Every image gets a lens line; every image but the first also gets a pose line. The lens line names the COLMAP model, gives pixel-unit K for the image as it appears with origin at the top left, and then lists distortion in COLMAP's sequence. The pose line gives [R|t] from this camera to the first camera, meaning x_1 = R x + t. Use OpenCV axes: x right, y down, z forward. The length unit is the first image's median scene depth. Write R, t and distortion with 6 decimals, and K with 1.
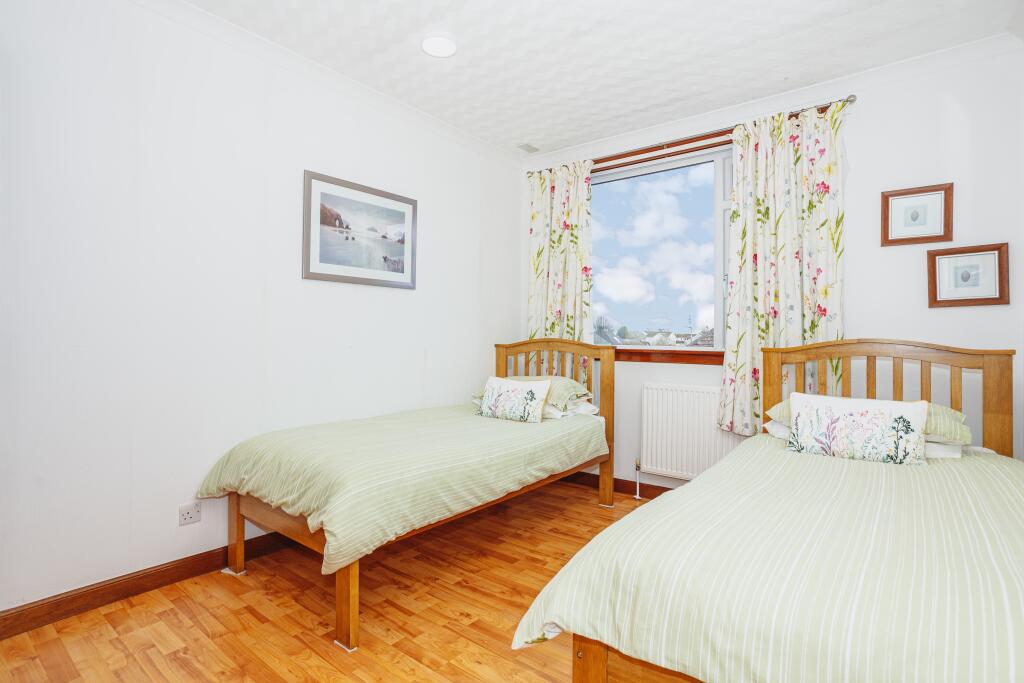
lens RADIAL K [[492.6, 0, 515.3], [0, 492.6, 335.1], [0, 0, 1]] dist [-0.021237, 0.000751]
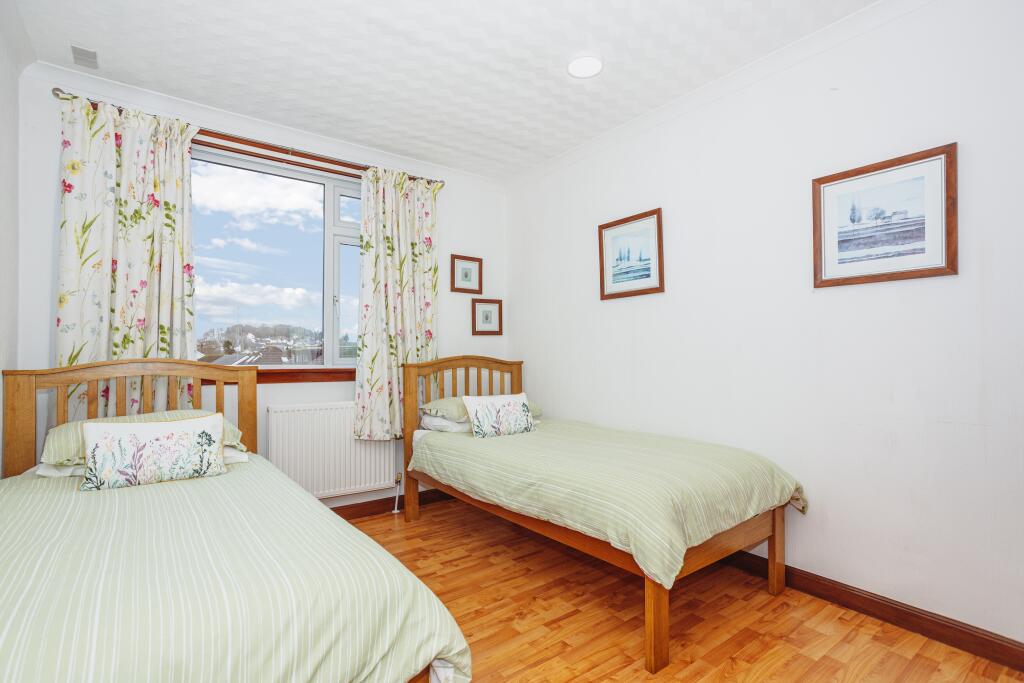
lens RADIAL K [[500.1, 0, 507.2], [0, 500.1, 342.1], [0, 0, 1]] dist [-0.012637, 0.001064]
pose [[0.273076, 0.021013, 0.961763, -0.519784], [0.004572, 0.999722, -0.023140, 0.002289], [-0.961982, 0.010716, 0.272904, 0.365254]]
